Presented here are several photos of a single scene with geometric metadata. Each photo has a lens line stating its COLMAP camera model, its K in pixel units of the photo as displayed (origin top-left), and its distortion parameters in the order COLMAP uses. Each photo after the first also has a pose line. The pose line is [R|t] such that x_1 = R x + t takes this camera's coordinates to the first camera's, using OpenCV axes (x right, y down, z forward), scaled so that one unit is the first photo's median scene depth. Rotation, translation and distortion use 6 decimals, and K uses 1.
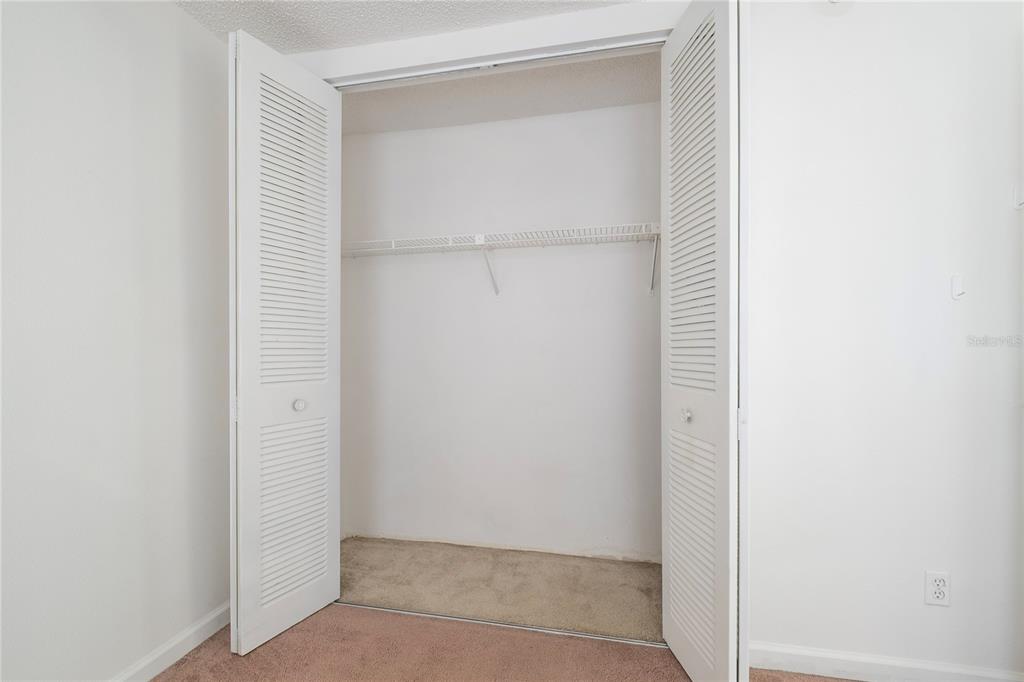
lens RADIAL K [[470.3, 0, 504.6], [0, 470.3, 321.1], [0, 0, 1]] dist [-0.000228, 0.000019]
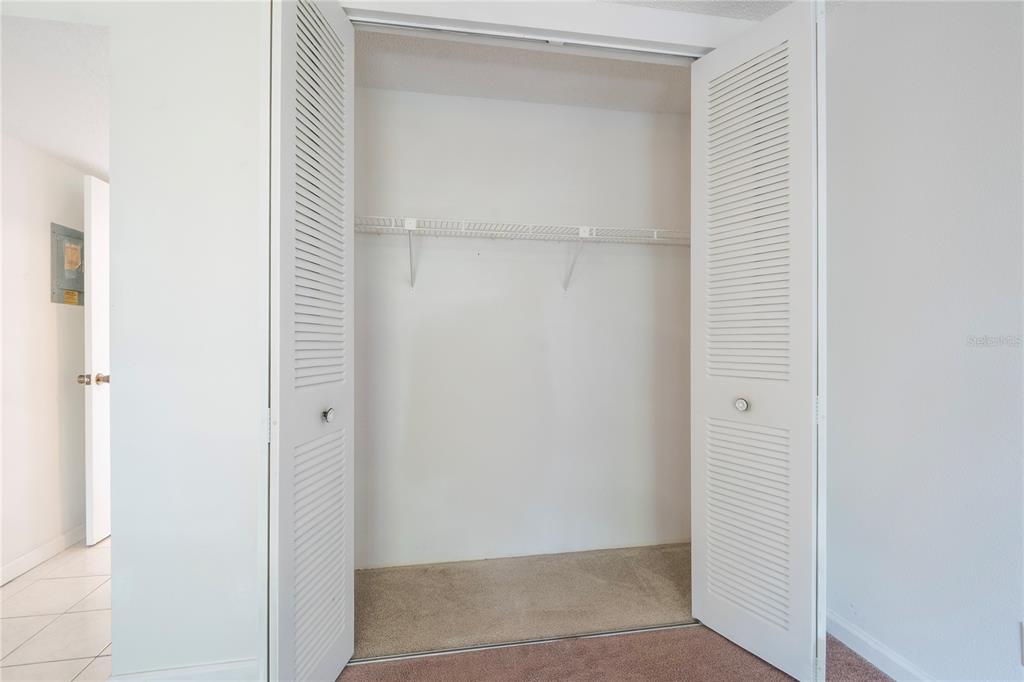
lens RADIAL K [[502.1, 0, 511.5], [0, 502.1, 336.1], [0, 0, 1]] dist [0.001262, 0.000321]
pose [[0.924209, 0.016862, 0.381514, -0.476730], [-0.028807, 0.999257, 0.025620, 0.010896], [-0.380799, -0.034669, 0.924008, 0.100074]]
